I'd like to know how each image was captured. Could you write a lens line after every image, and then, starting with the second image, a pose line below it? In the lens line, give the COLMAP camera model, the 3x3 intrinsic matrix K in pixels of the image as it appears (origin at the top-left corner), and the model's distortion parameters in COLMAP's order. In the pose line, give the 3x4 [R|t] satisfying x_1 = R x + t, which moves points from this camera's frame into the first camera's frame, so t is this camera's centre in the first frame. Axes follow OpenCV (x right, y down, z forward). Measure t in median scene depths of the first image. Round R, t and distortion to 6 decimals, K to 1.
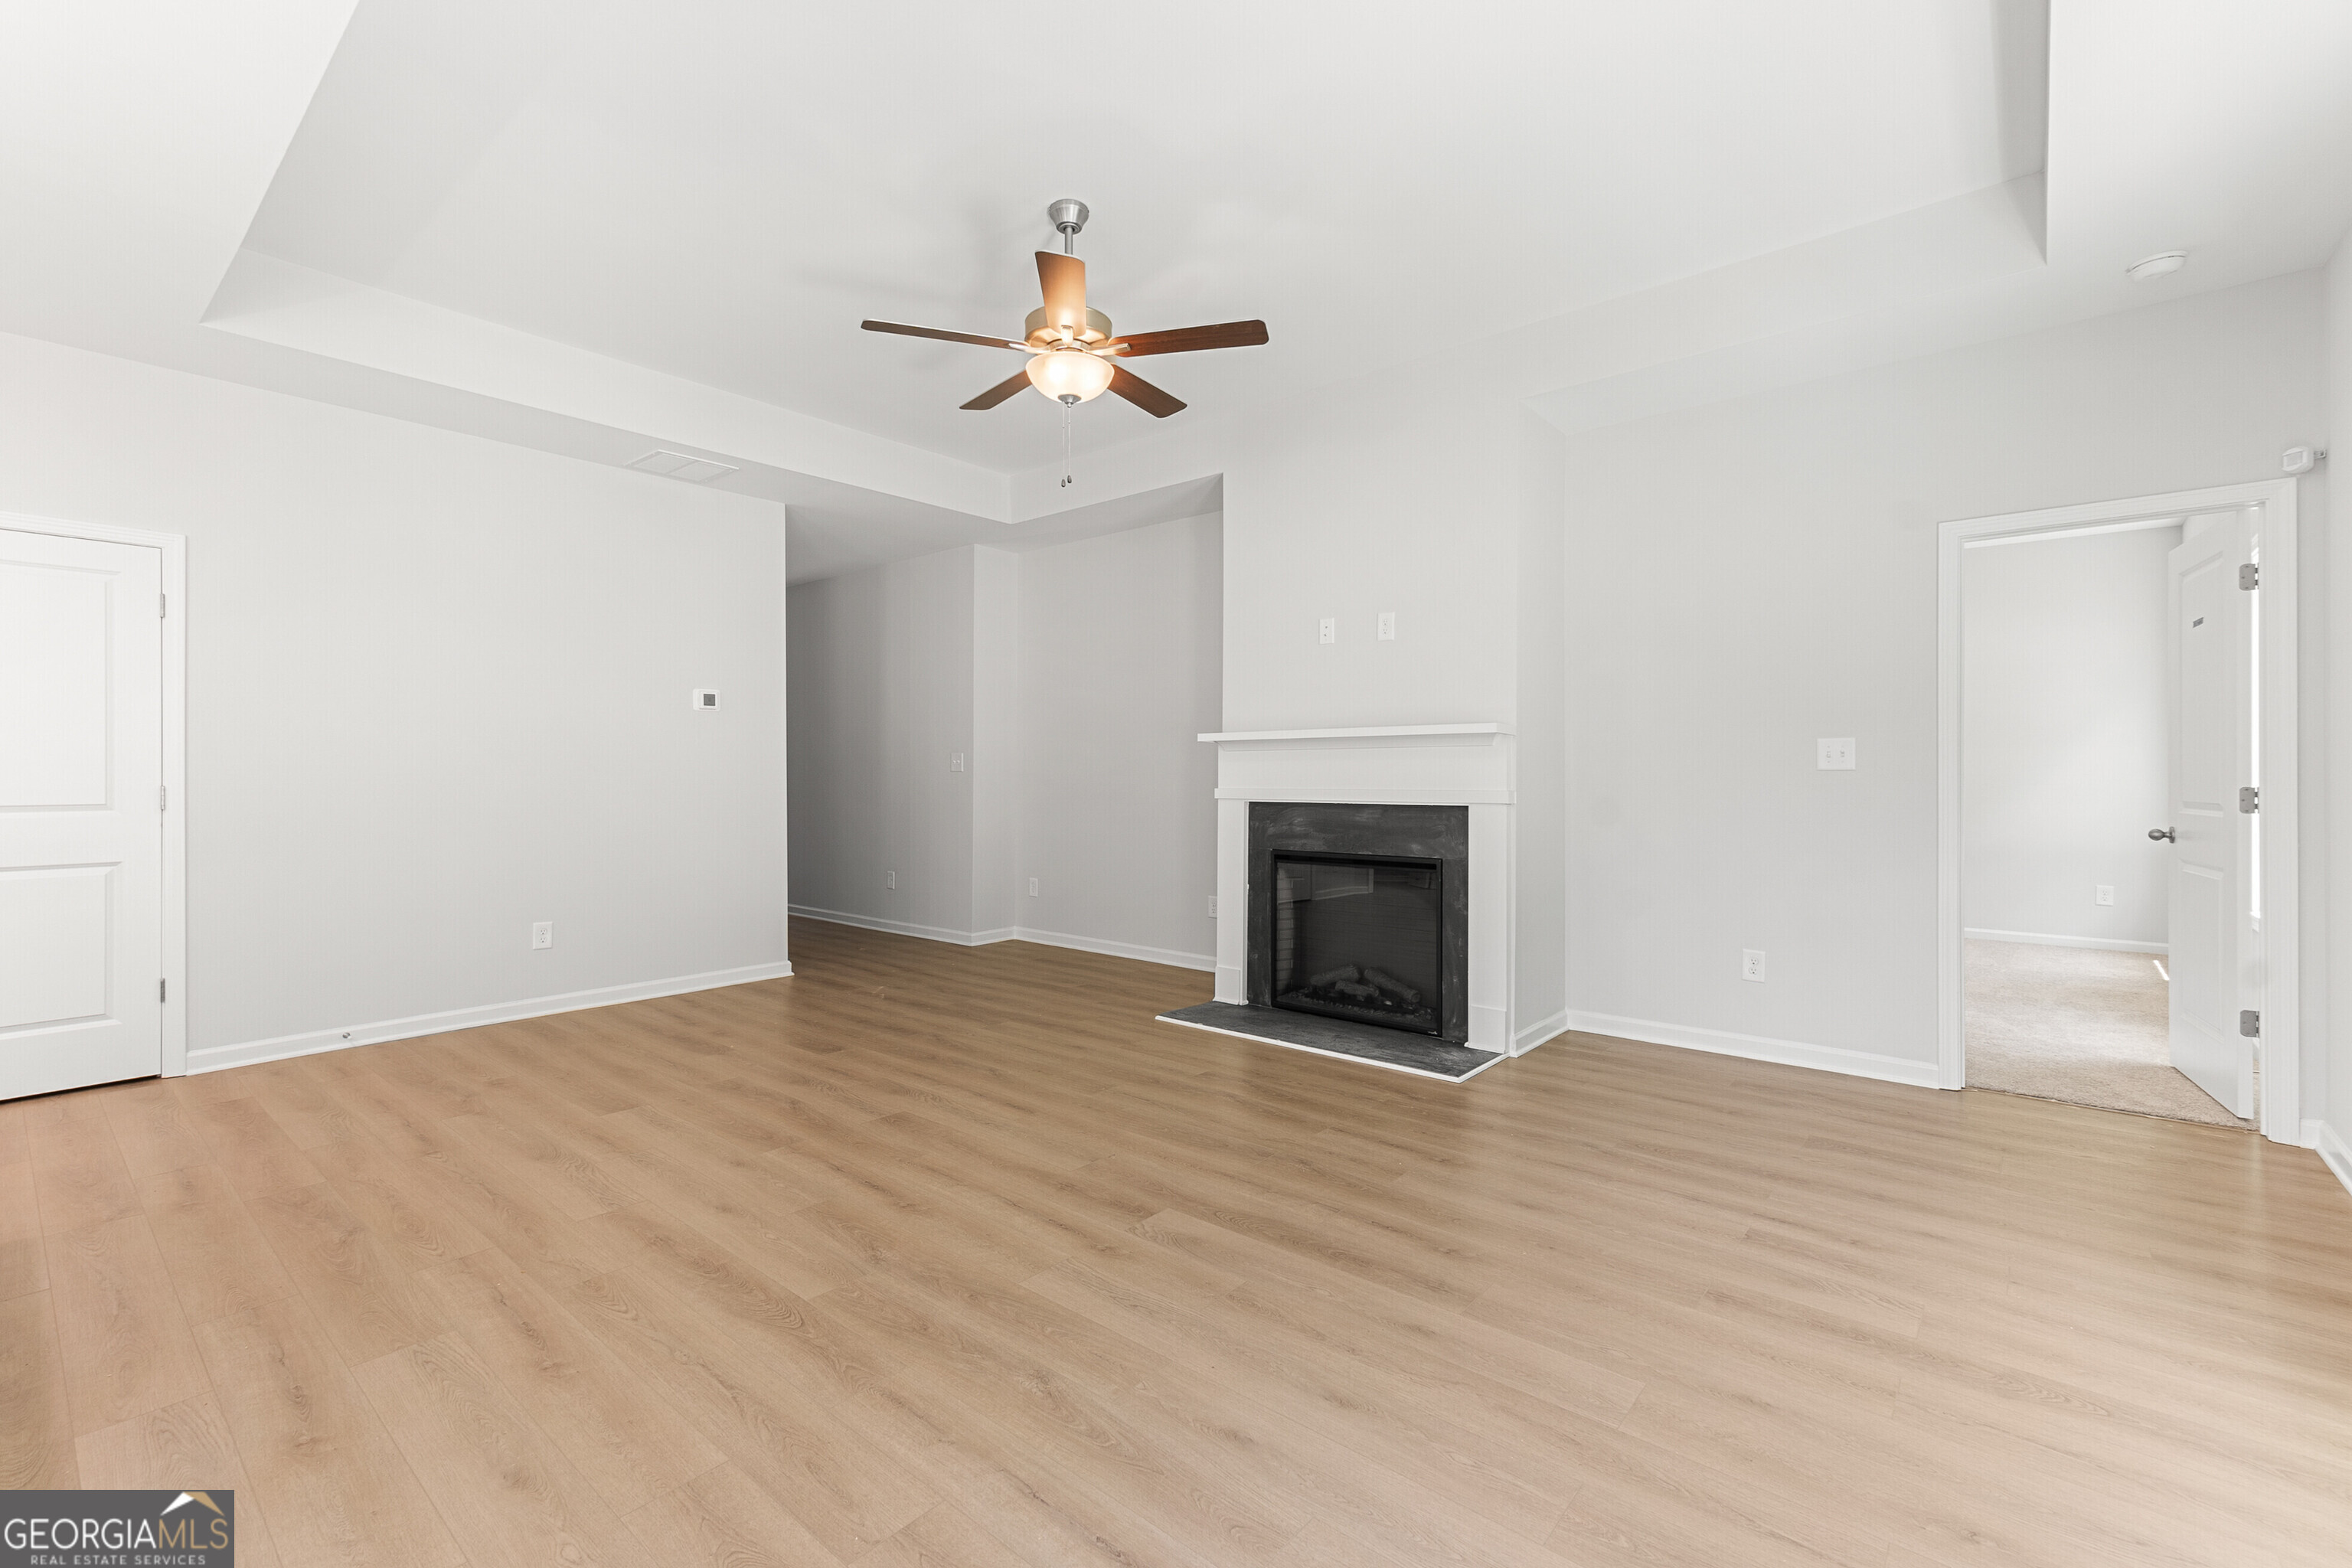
lens RADIAL K [[1022.0, 0, 1184.5], [0, 1022.0, 774.0], [0, 0, 1]] dist [0.009053, 0.002371]
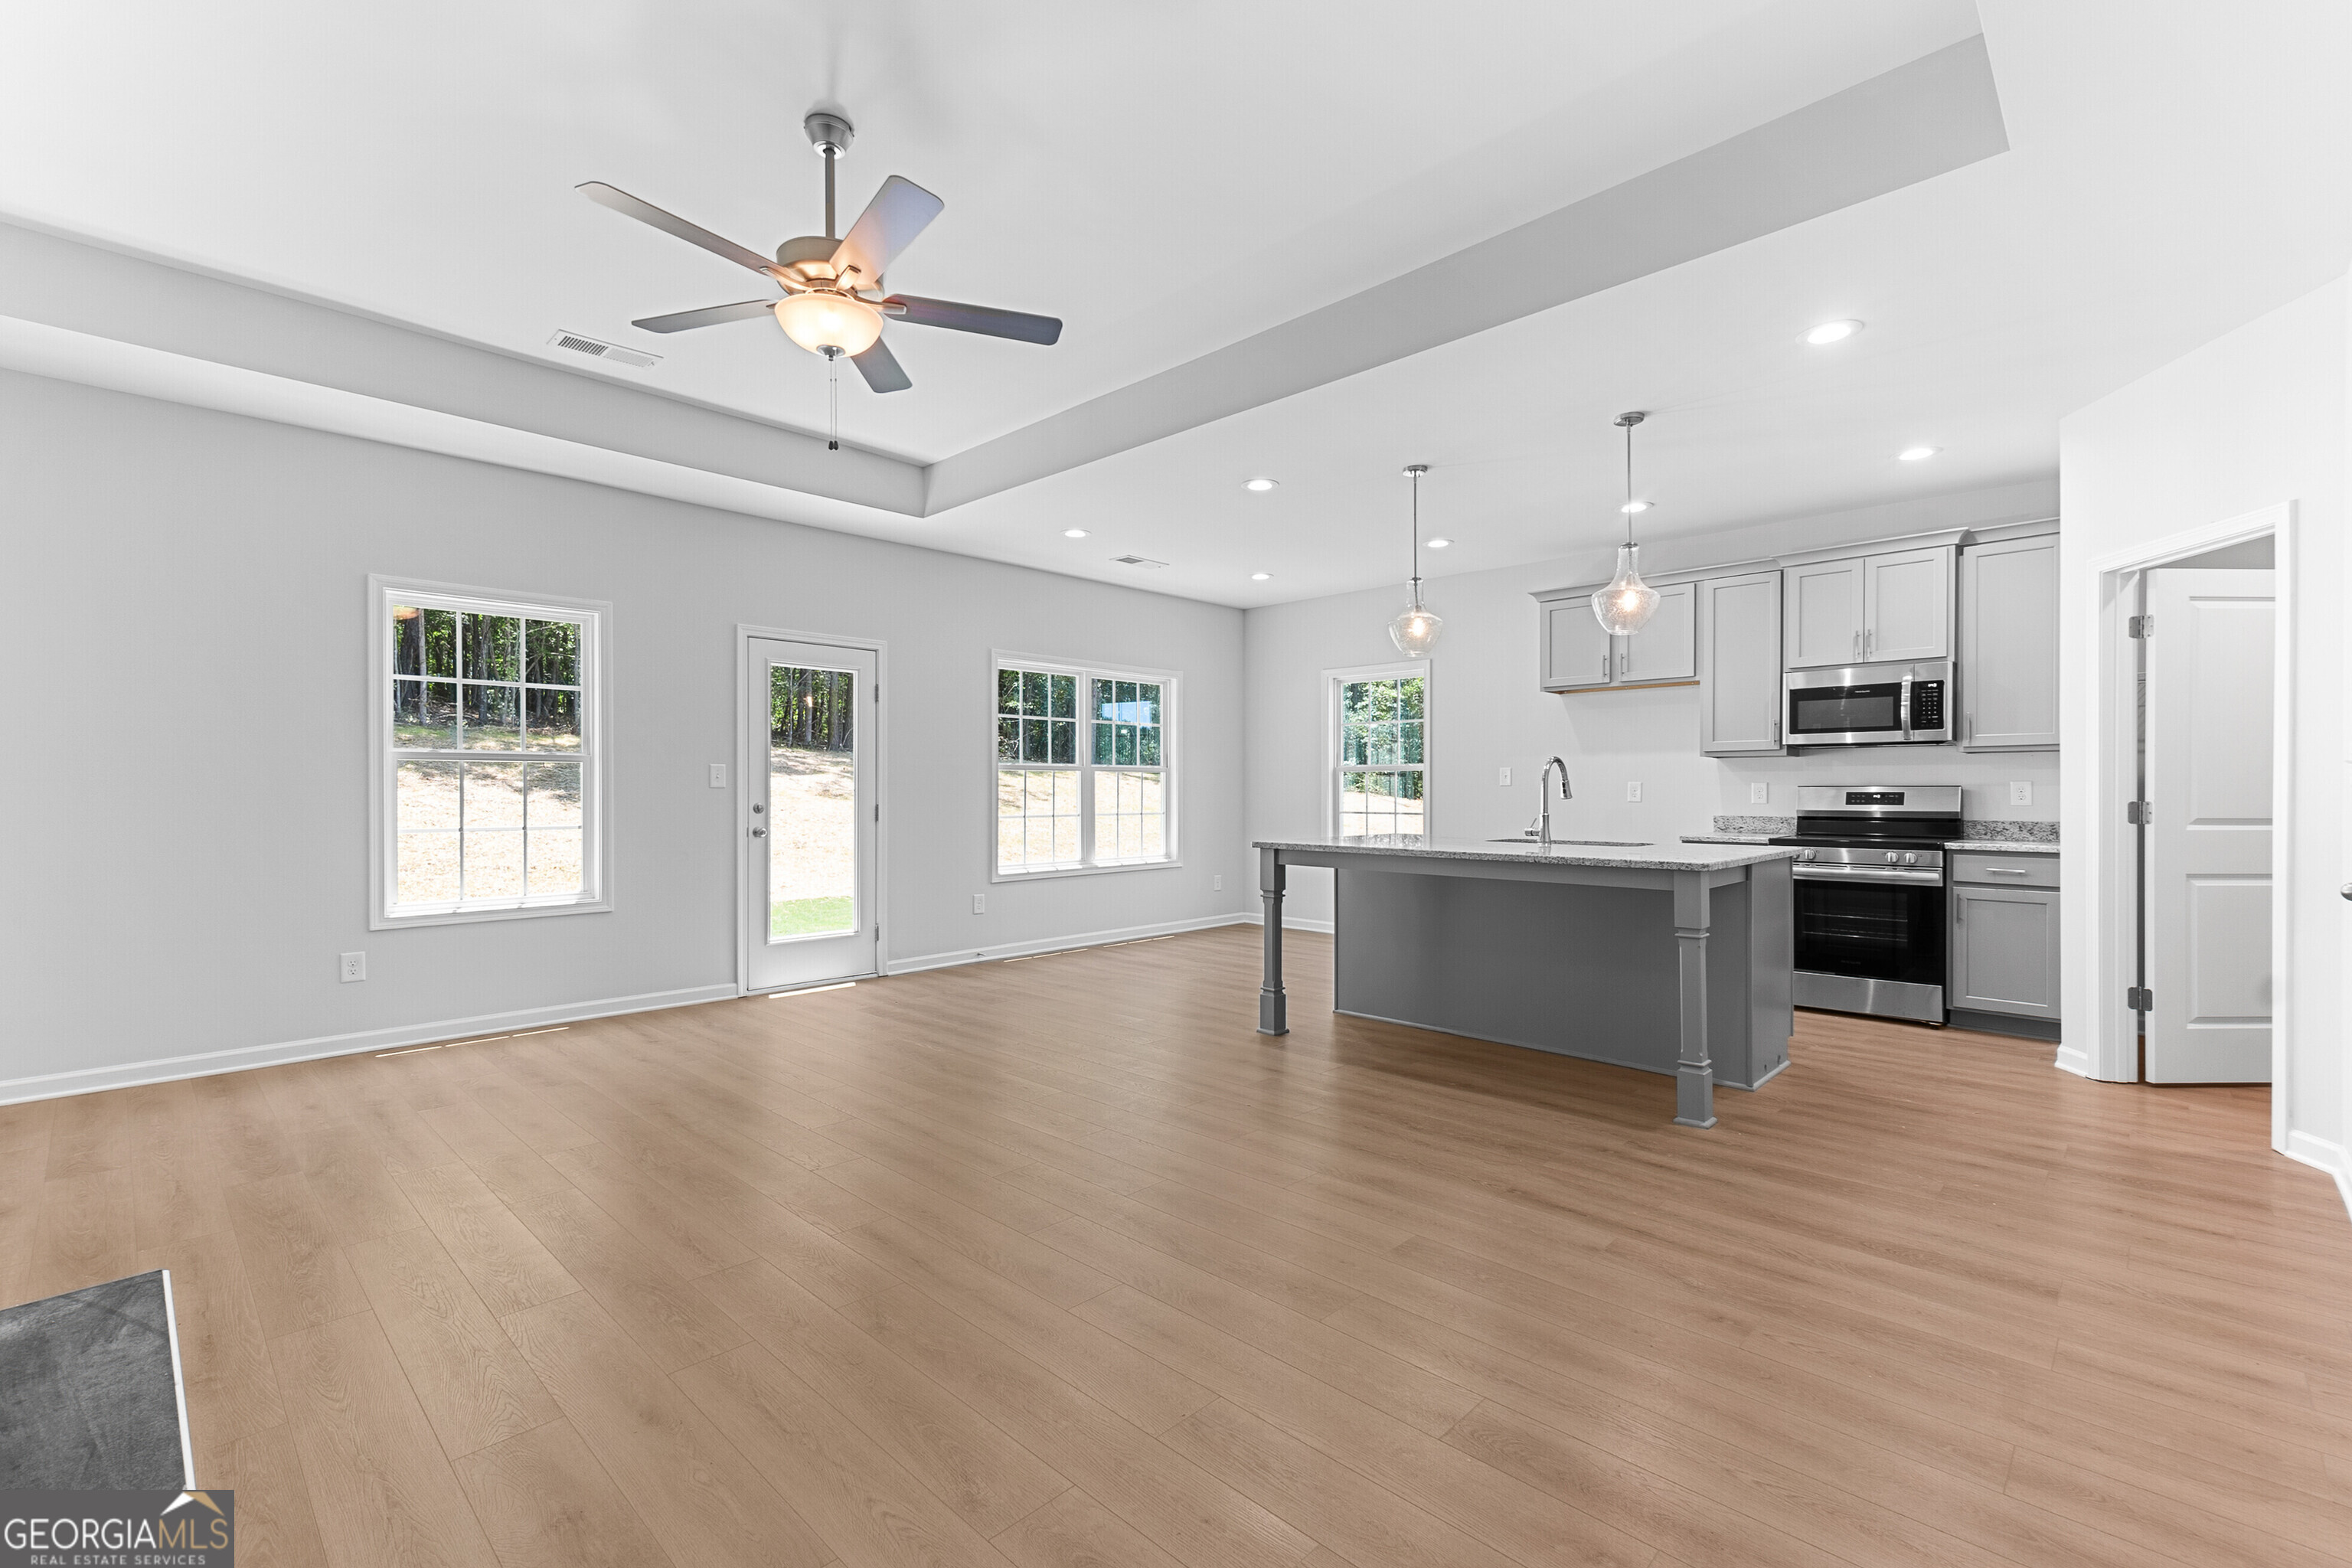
lens RADIAL K [[1022.0, 0, 1170.4], [0, 1022.0, 791.1], [0, 0, 1]] dist [0.009053, 0.002371]
pose [[-0.997005, 0.000262, 0.077337, -0.364249], [0.000357, 0.999999, 0.001209, 0.000236], [-0.077337, 0.001233, -0.997004, 1.447924]]
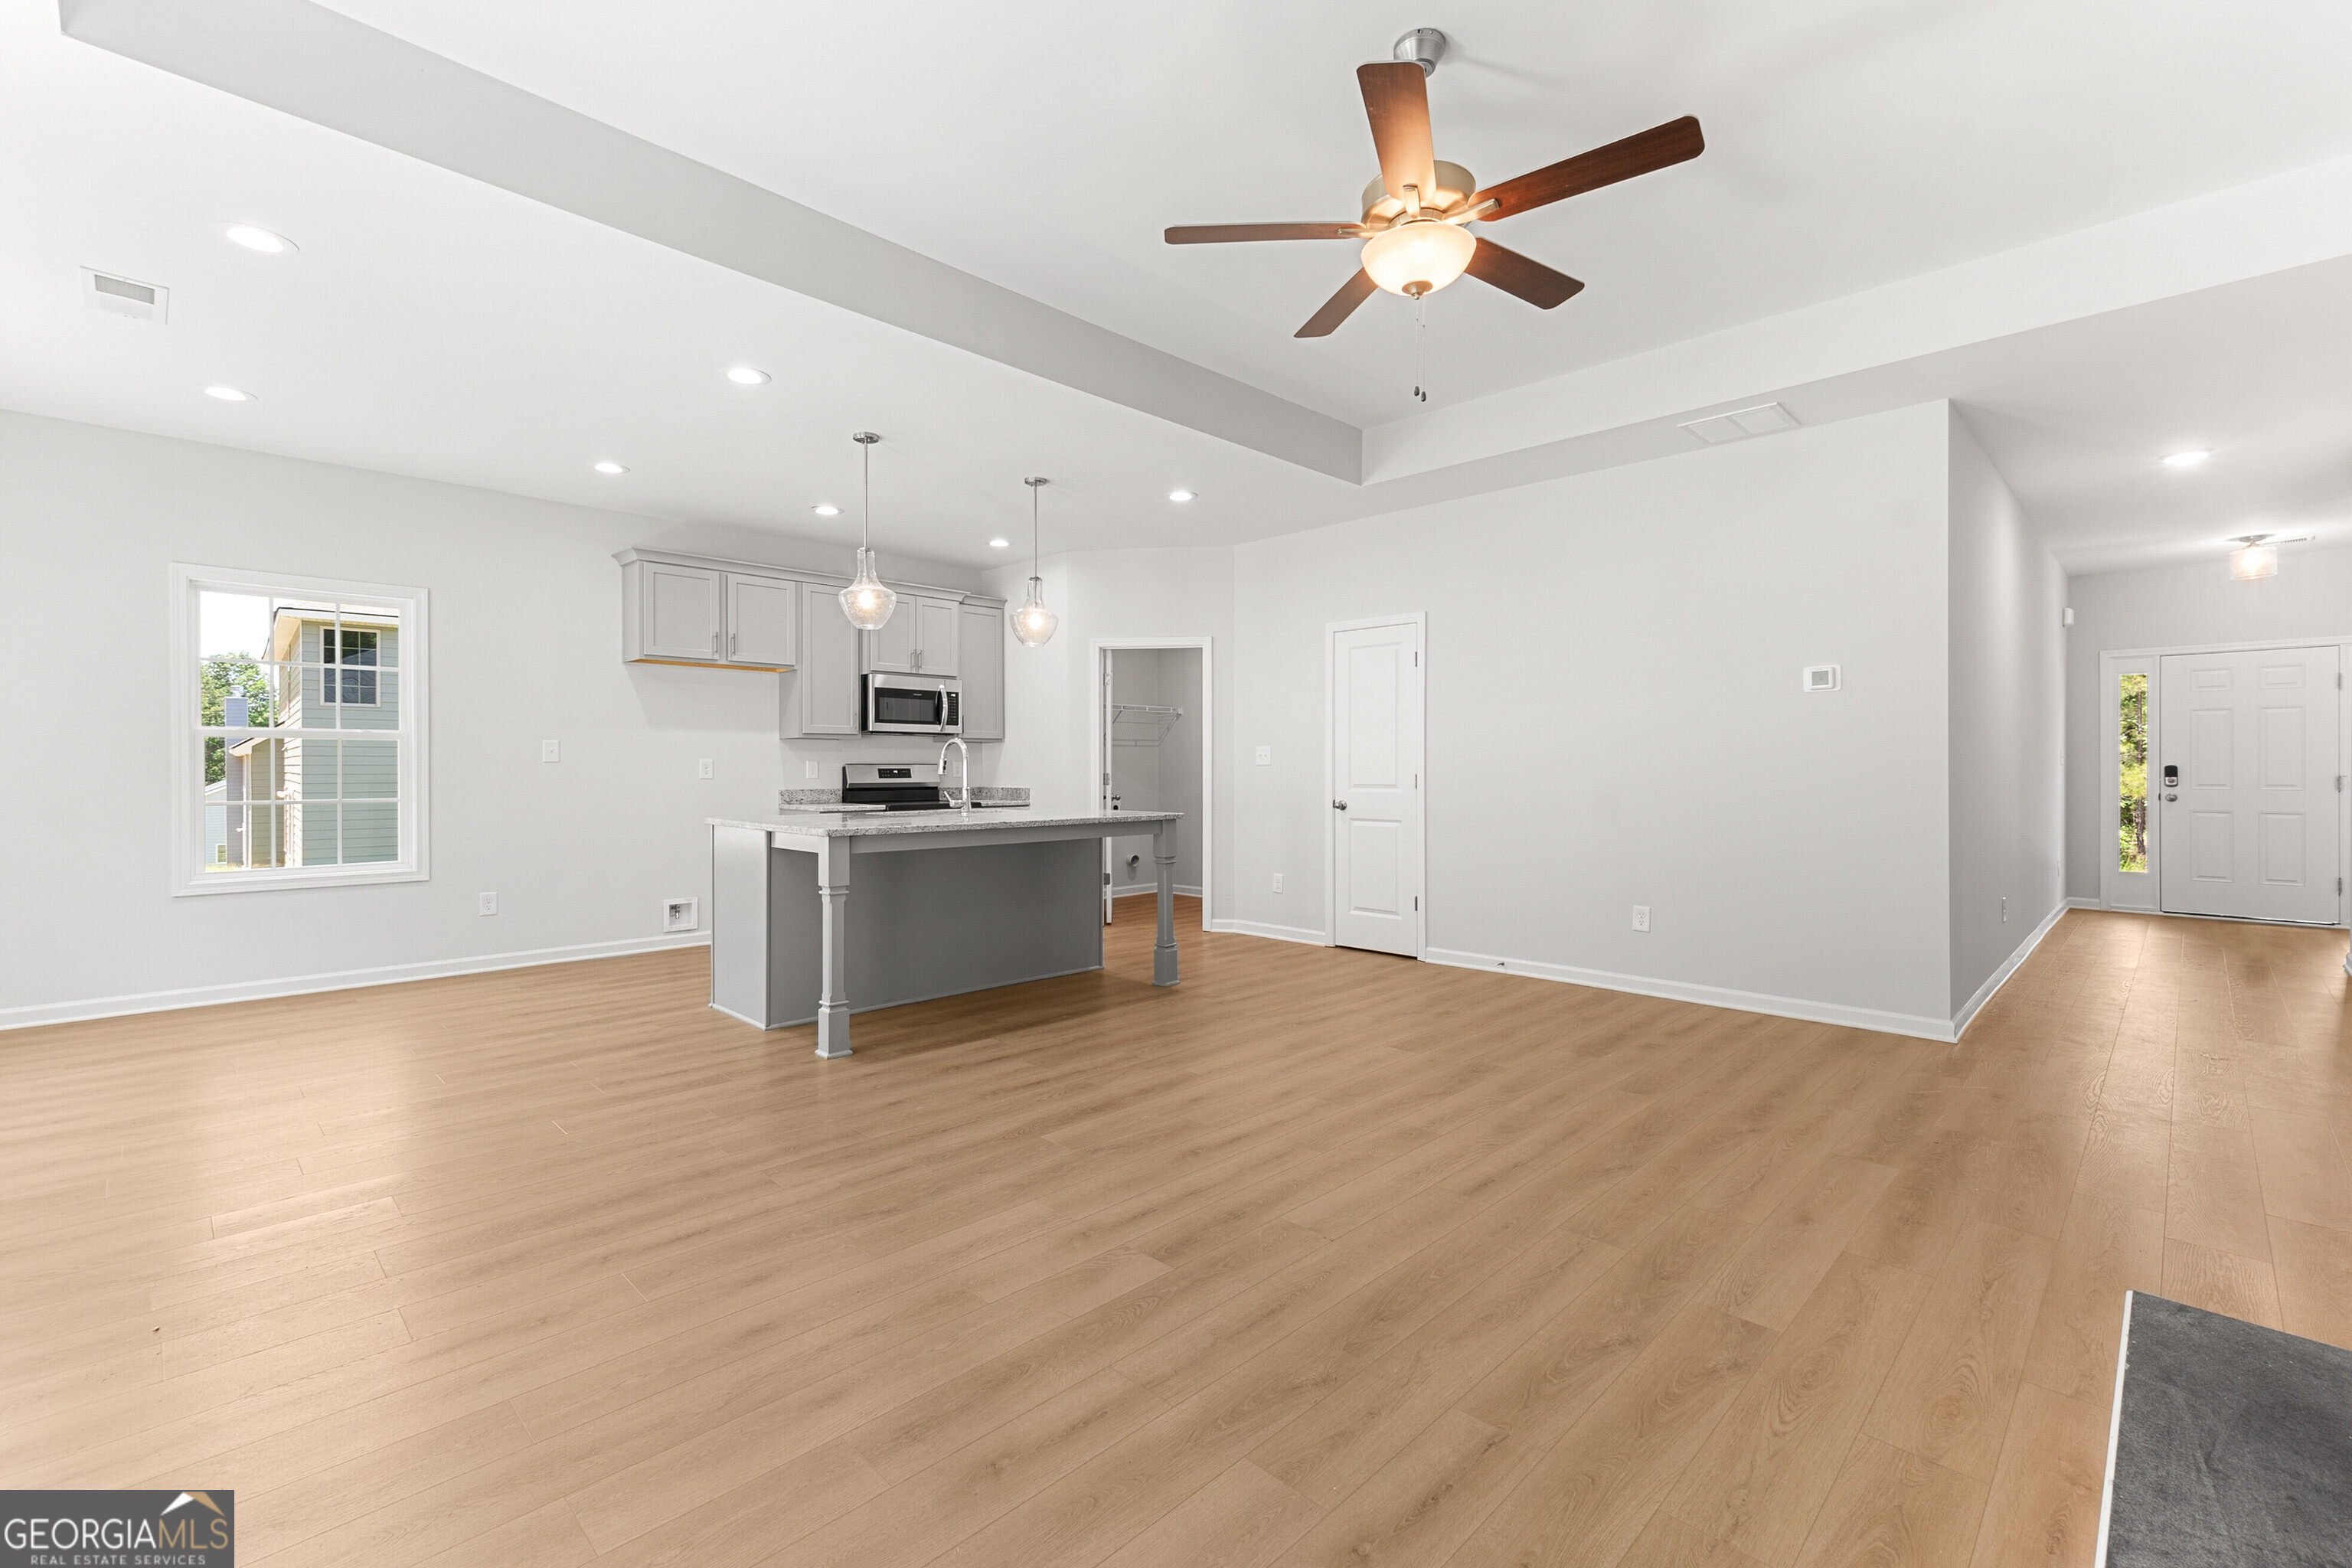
lens RADIAL K [[1022.0, 0, 1159.5], [0, 1022.0, 775.0], [0, 0, 1]] dist [0.009053, 0.002371]
pose [[-0.094459, 0.008026, -0.995496, 0.545168], [-0.000181, 0.999967, 0.008079, 0.000248], [0.995529, 0.000944, -0.094454, 0.691698]]
